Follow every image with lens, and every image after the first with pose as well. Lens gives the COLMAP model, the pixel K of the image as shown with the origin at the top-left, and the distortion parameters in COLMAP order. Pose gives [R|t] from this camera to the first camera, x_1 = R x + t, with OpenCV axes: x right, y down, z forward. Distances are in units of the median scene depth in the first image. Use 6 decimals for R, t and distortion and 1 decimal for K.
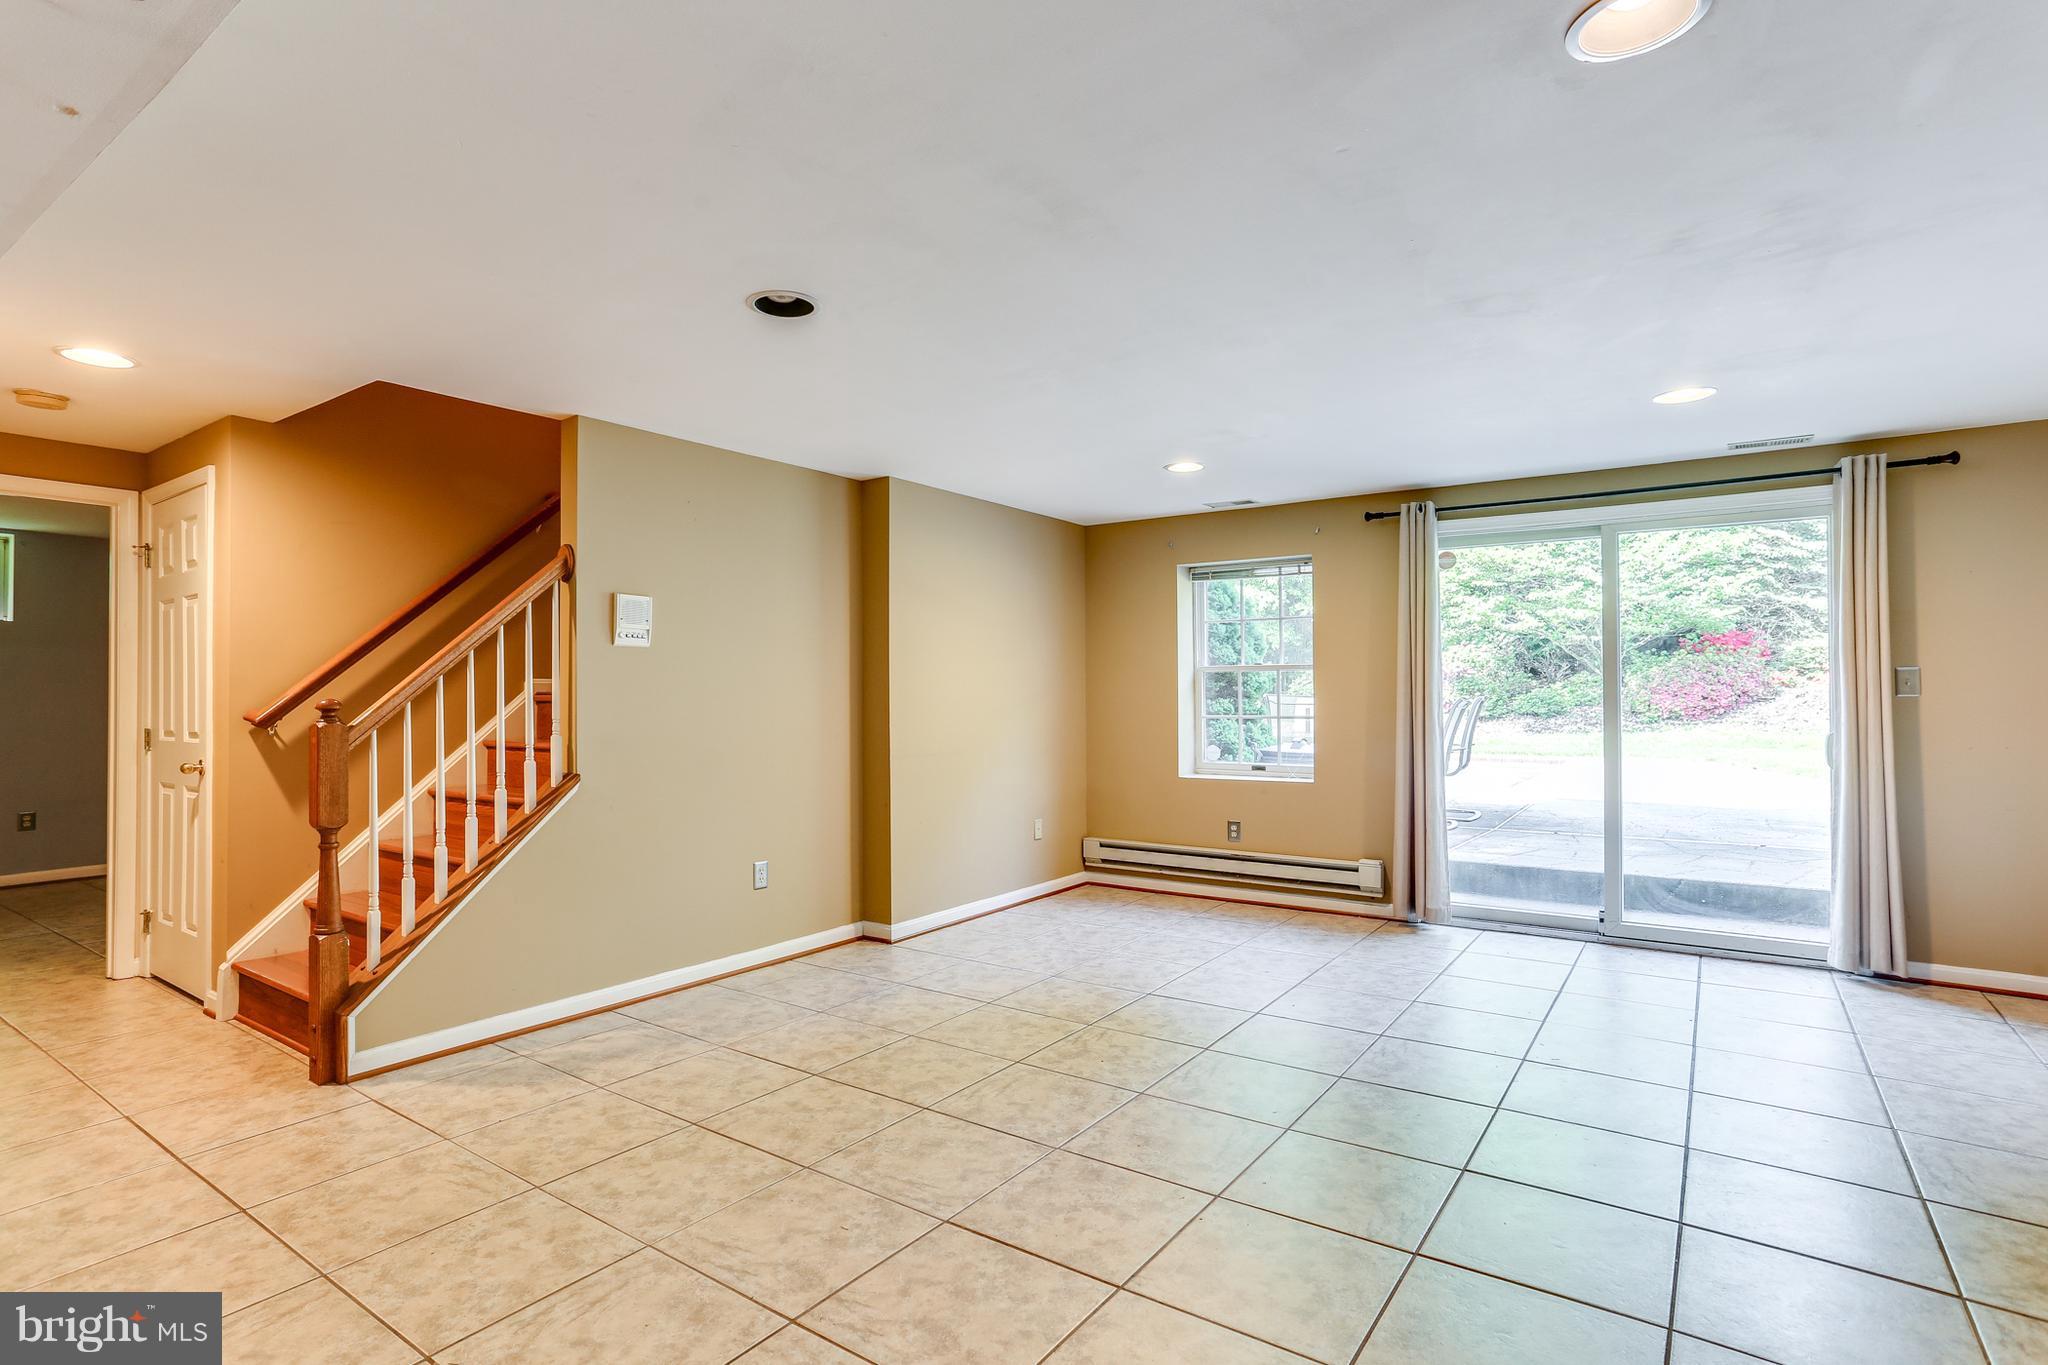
lens RADIAL K [[1011.2, 0, 1024.0], [0, 1011.2, 682.5], [0, 0, 1]] dist [-0.020968, 0.022546]
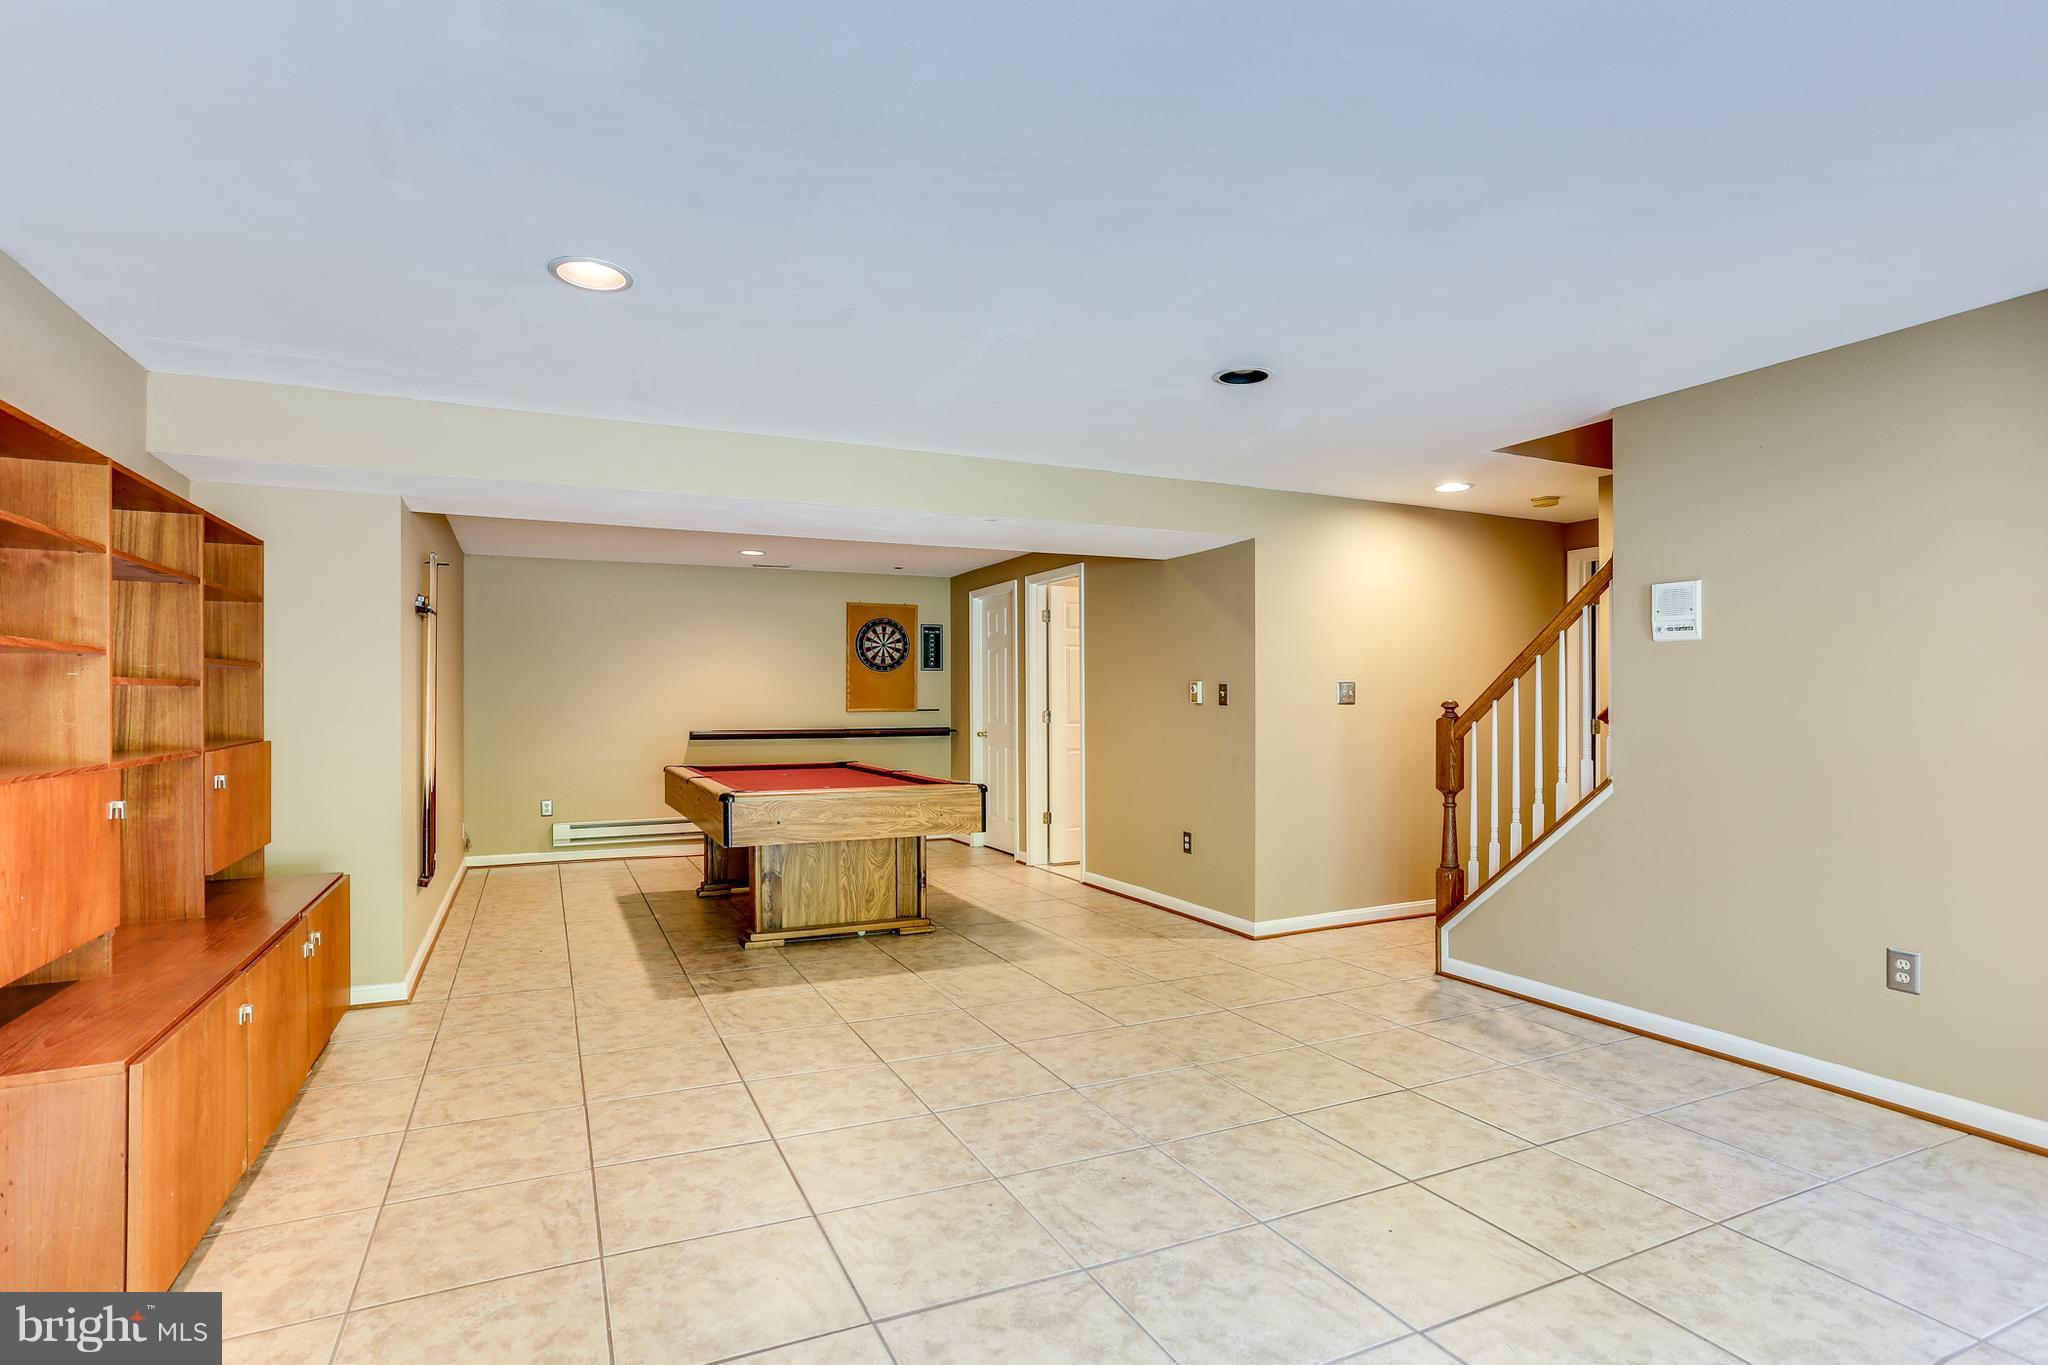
lens RADIAL K [[1011.2, 0, 1024.0], [0, 1011.2, 682.5], [0, 0, 1]] dist [-0.020968, 0.022546]
pose [[-0.475983, -0.015911, -0.879311, 0.824128], [0.014930, 0.999546, -0.026169, 0.019425], [0.879328, -0.025584, -0.475529, 1.147508]]
